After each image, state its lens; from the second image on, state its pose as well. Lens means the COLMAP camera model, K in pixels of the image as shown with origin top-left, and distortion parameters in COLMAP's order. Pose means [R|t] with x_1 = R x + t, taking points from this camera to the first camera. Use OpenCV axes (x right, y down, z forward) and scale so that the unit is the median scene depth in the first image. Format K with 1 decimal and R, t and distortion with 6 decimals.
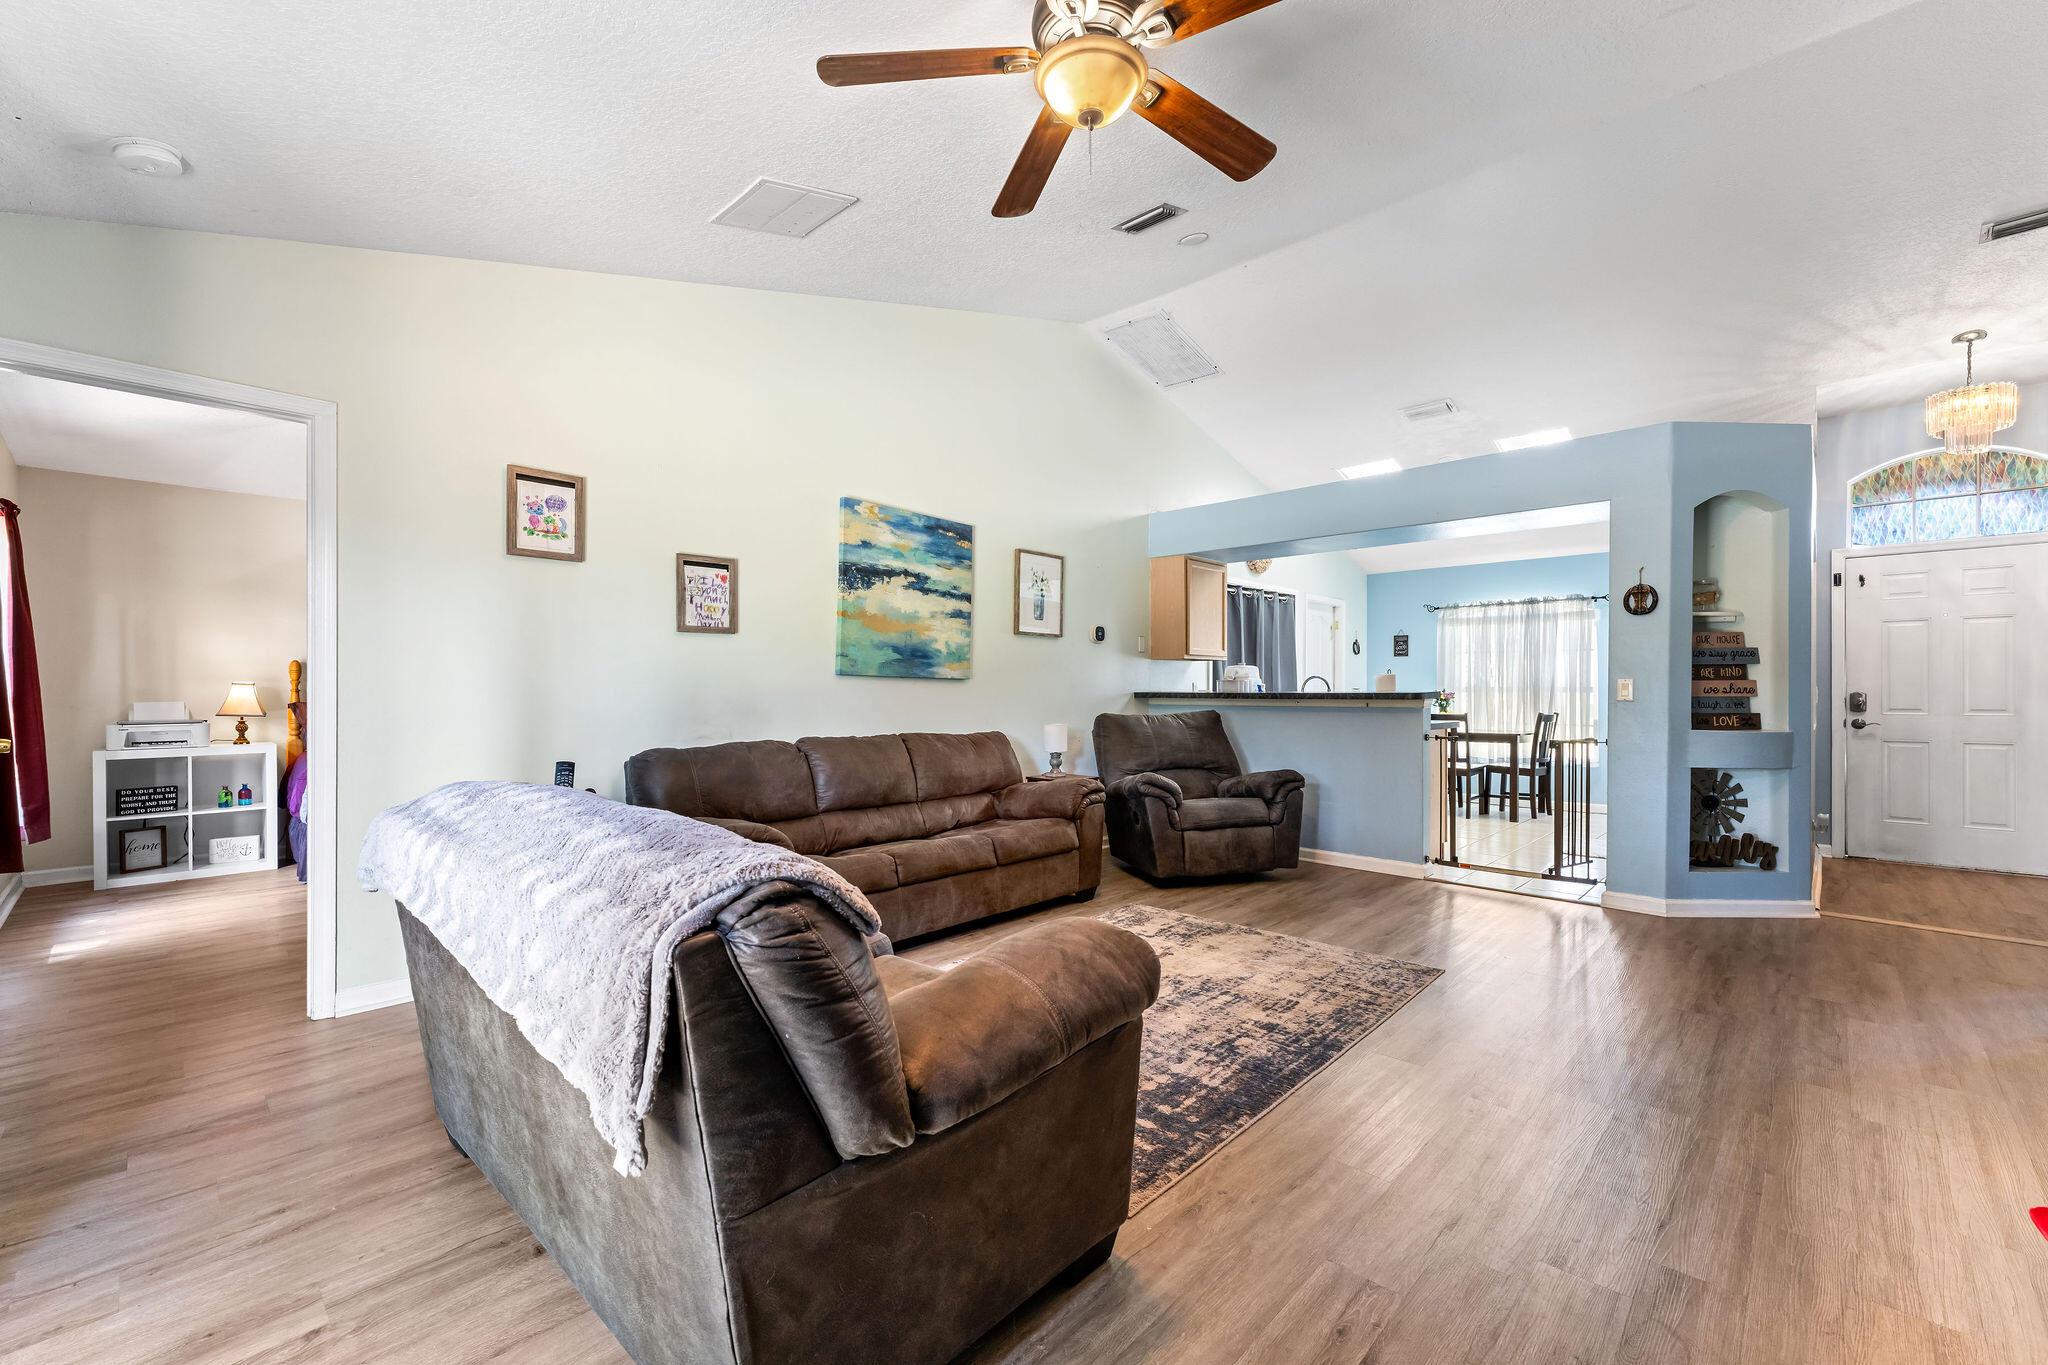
lens RADIAL K [[843.3, 0, 1009.1], [0, 843.3, 693.0], [0, 0, 1]] dist [-0.000472, 0.000289]
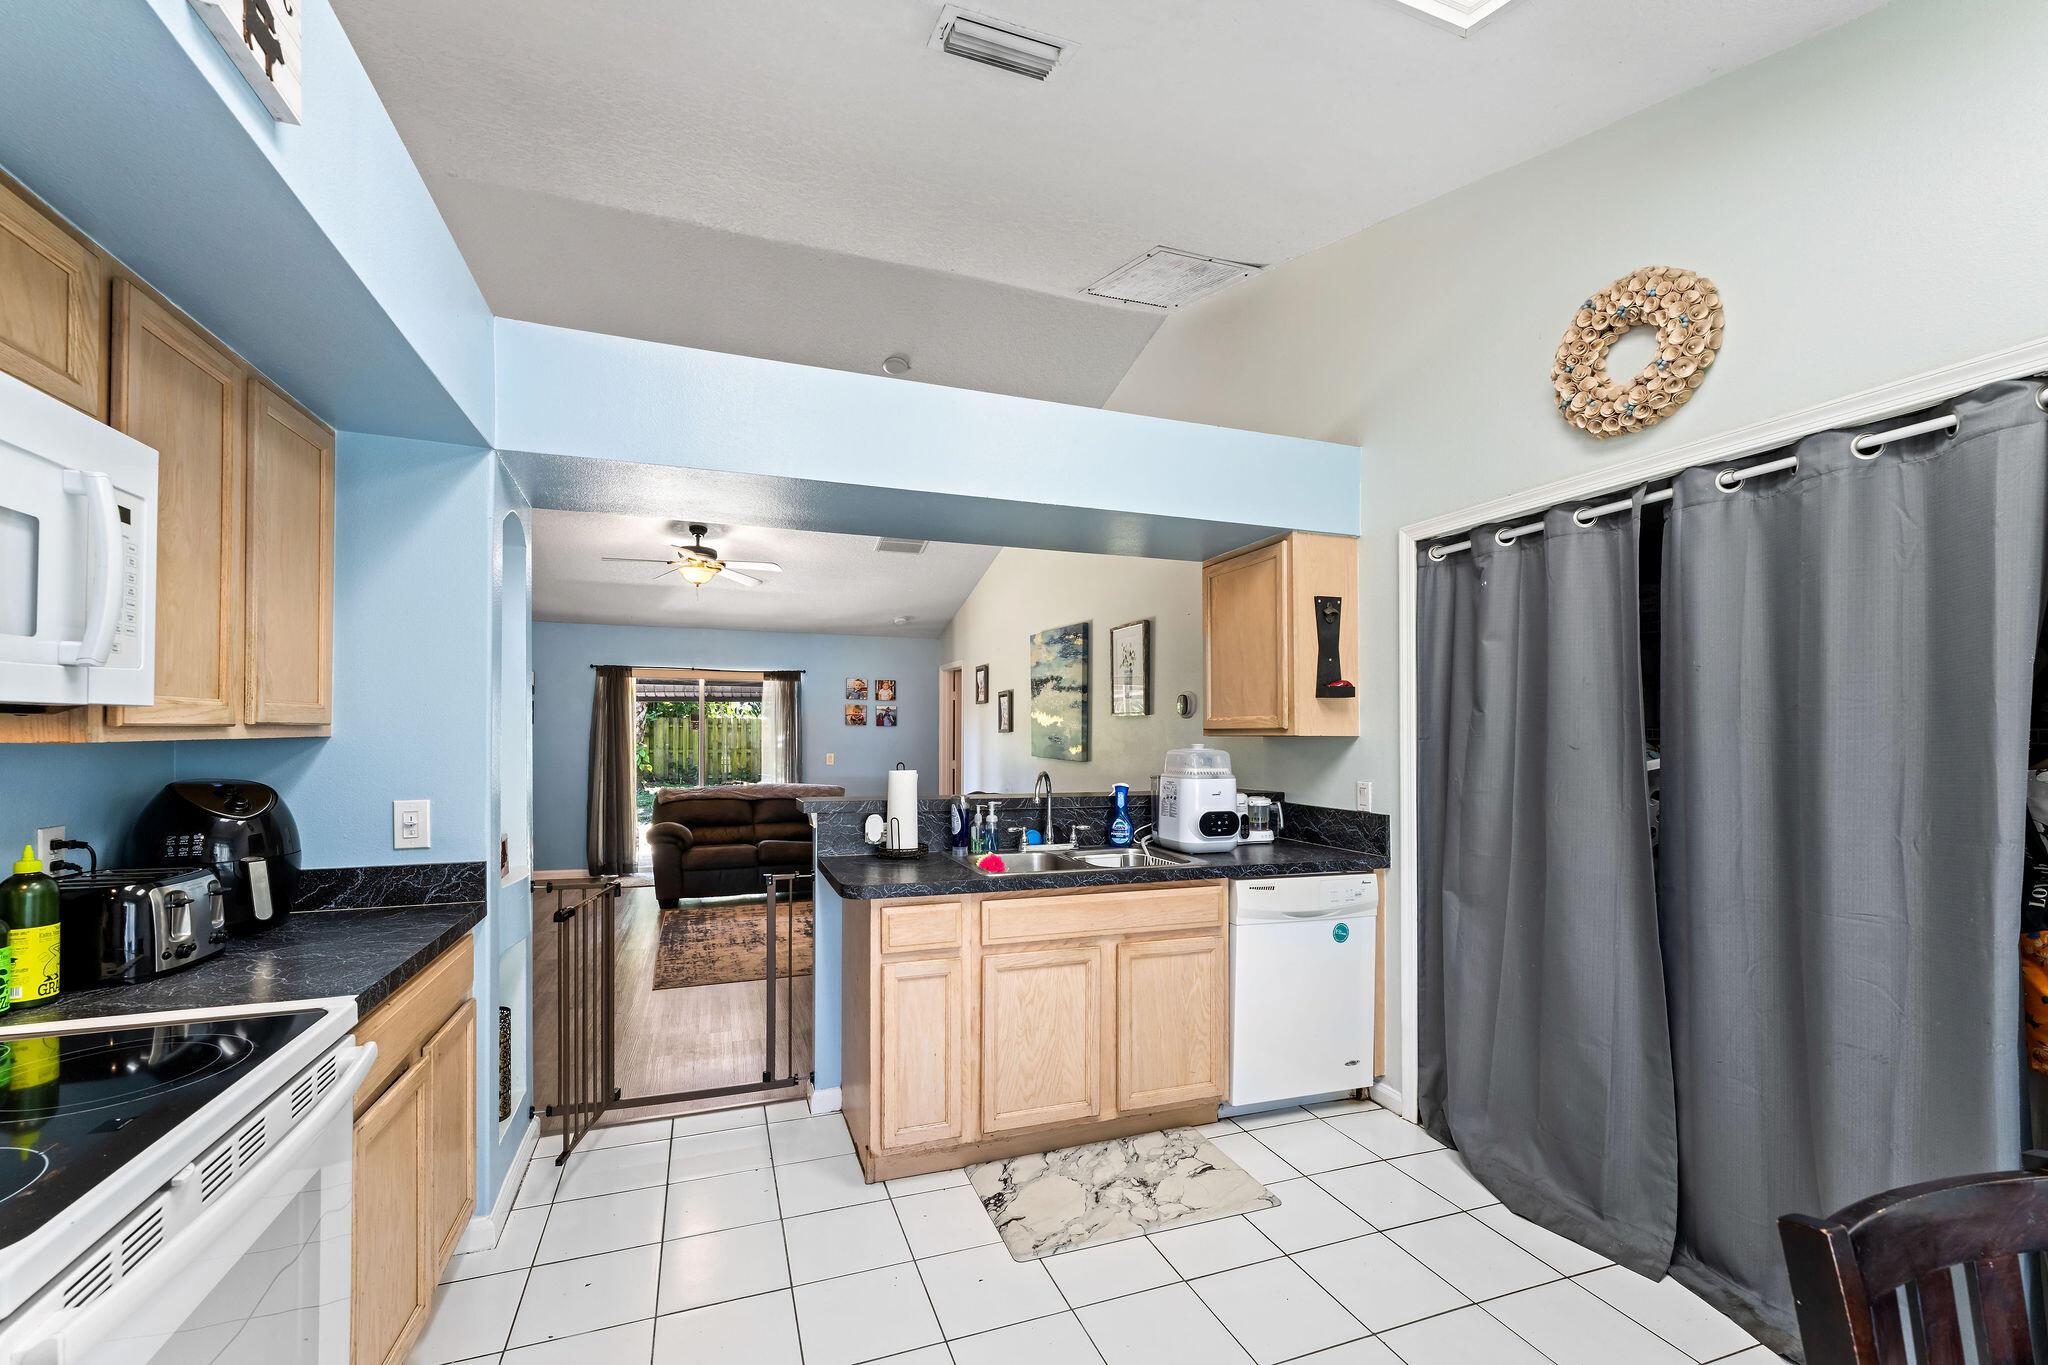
lens RADIAL K [[843.3, 0, 1009.0], [0, 843.3, 731.2], [0, 0, 1]] dist [-0.000472, 0.000289]
pose [[-0.439046, -0.010646, -0.898401, 1.003678], [-0.008534, 0.999934, -0.007679, -0.048451], [0.898424, 0.004295, -0.439108, 1.425070]]
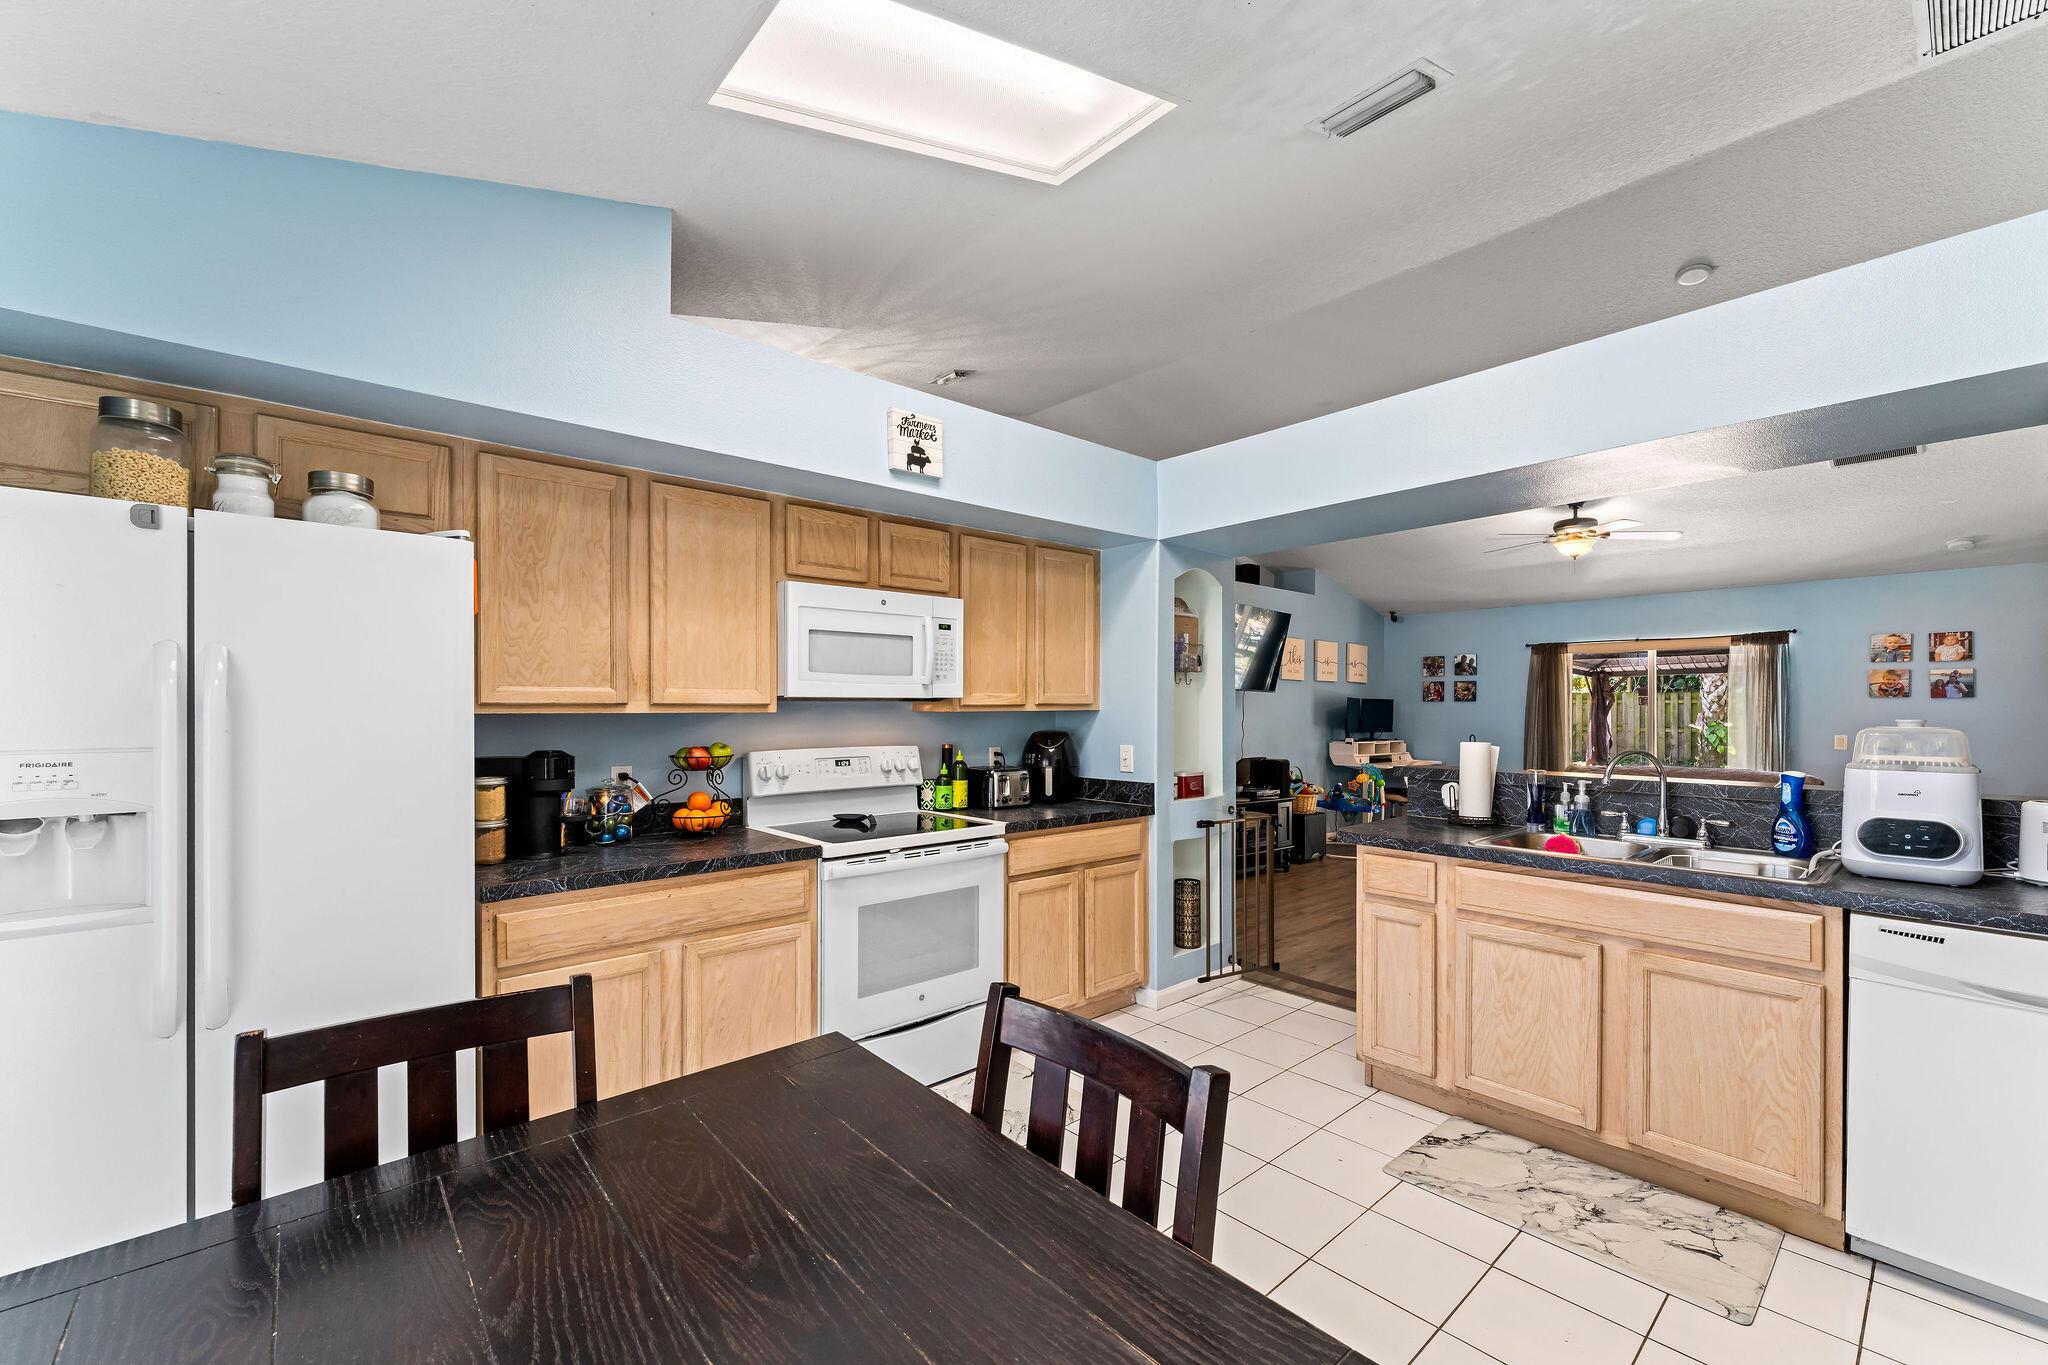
lens RADIAL K [[843.3, 0, 1027.2], [0, 843.3, 712.0], [0, 0, 1]] dist [-0.000472, 0.000289]
pose [[-0.996807, -0.007125, 0.079525, 0.765916], [-0.006653, 0.999959, 0.006194, -0.048764], [-0.079566, 0.005646, -0.996814, 1.765147]]
